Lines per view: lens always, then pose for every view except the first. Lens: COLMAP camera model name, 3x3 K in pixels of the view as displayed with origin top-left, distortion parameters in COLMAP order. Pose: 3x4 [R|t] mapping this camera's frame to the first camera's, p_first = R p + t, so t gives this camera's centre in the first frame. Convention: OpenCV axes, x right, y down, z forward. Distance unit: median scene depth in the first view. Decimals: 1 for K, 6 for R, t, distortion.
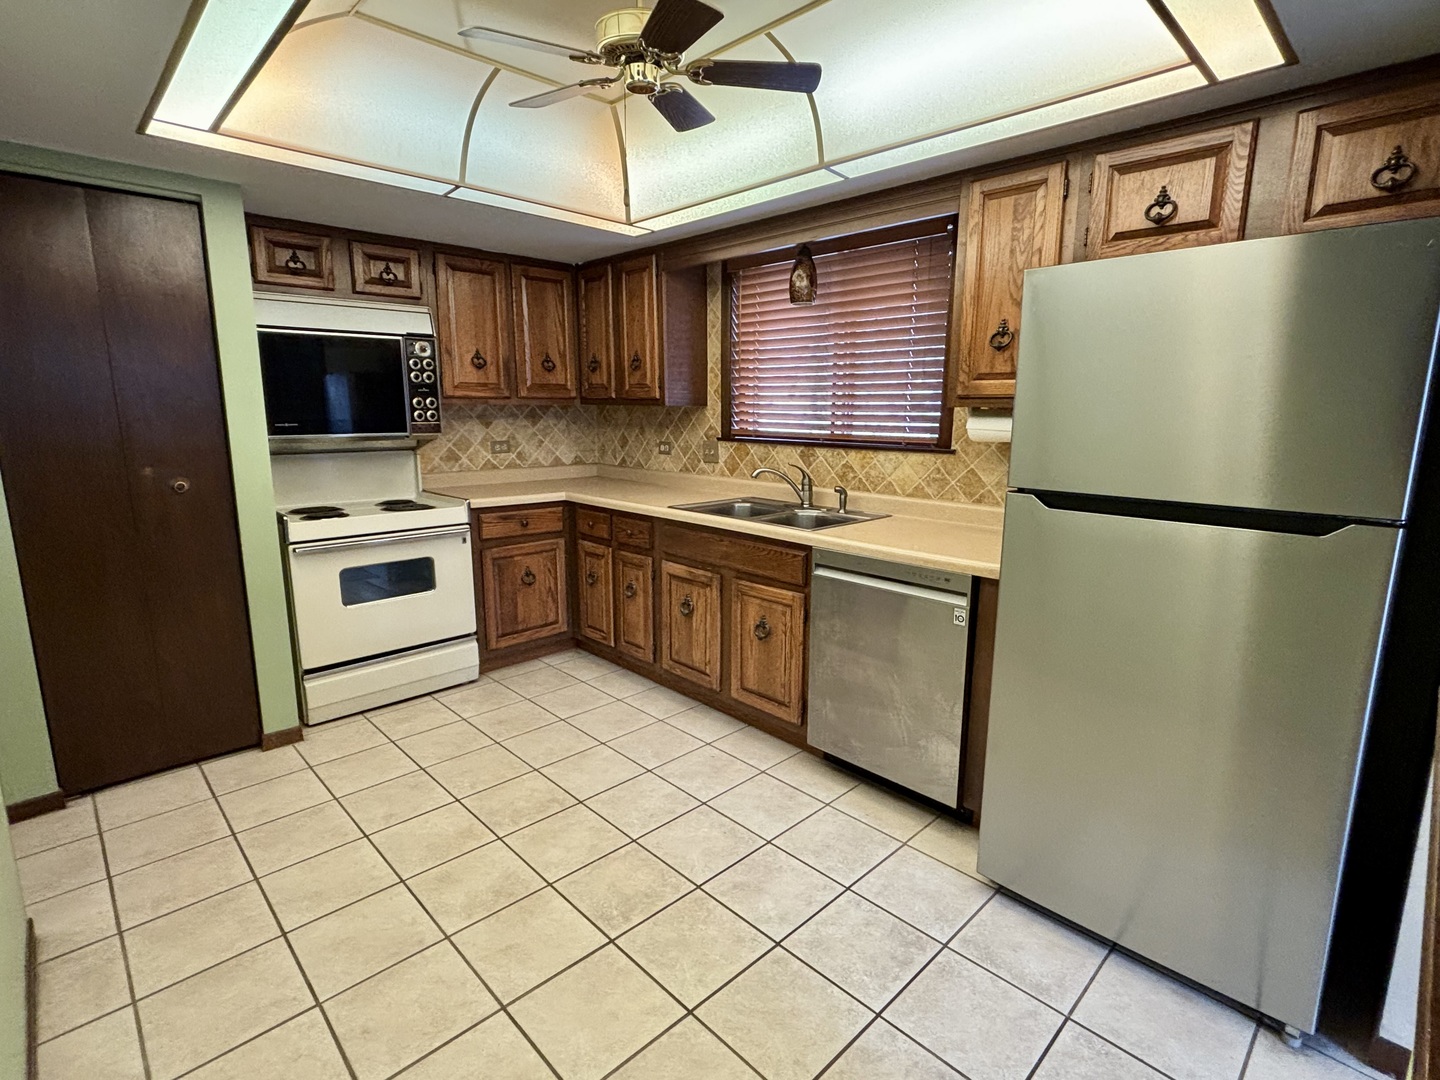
lens RADIAL K [[706.8, 0, 722.8], [0, 706.8, 545.6], [0, 0, 1]] dist [-0.011909, -0.001848]
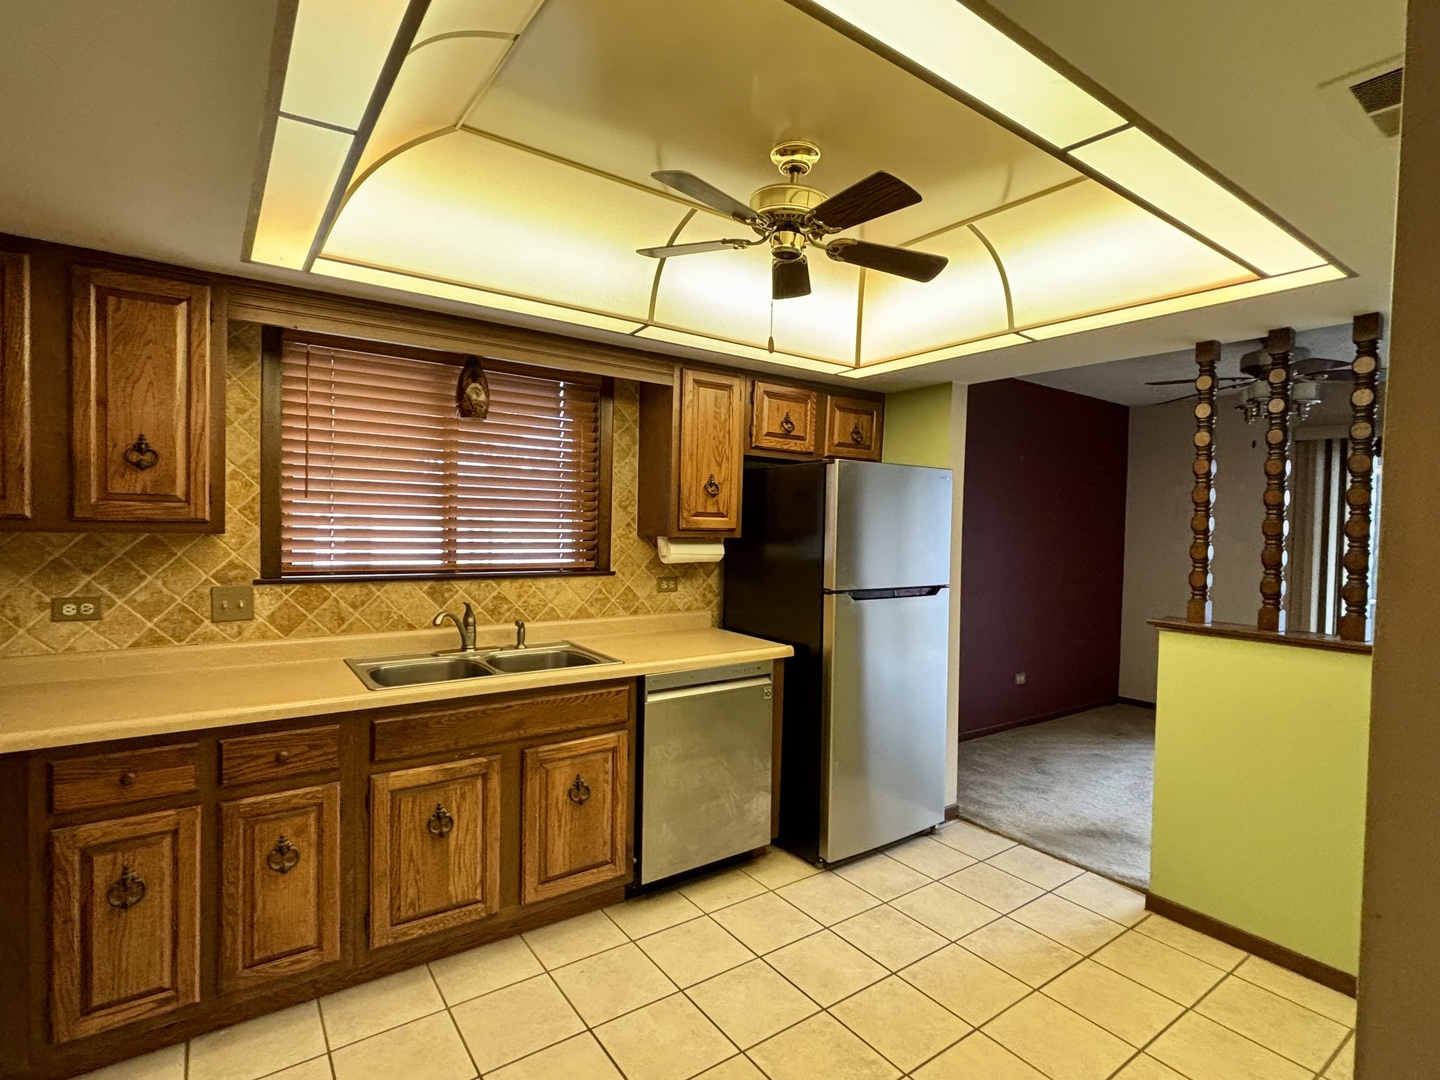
lens RADIAL K [[706.8, 0, 720.9], [0, 706.8, 533.6], [0, 0, 1]] dist [-0.011909, -0.001848]
pose [[0.135733, -0.016903, 0.990601, -0.719155], [0.171027, 0.985244, -0.006623, -0.146494], [-0.975872, 0.170318, 0.136621, 0.612392]]
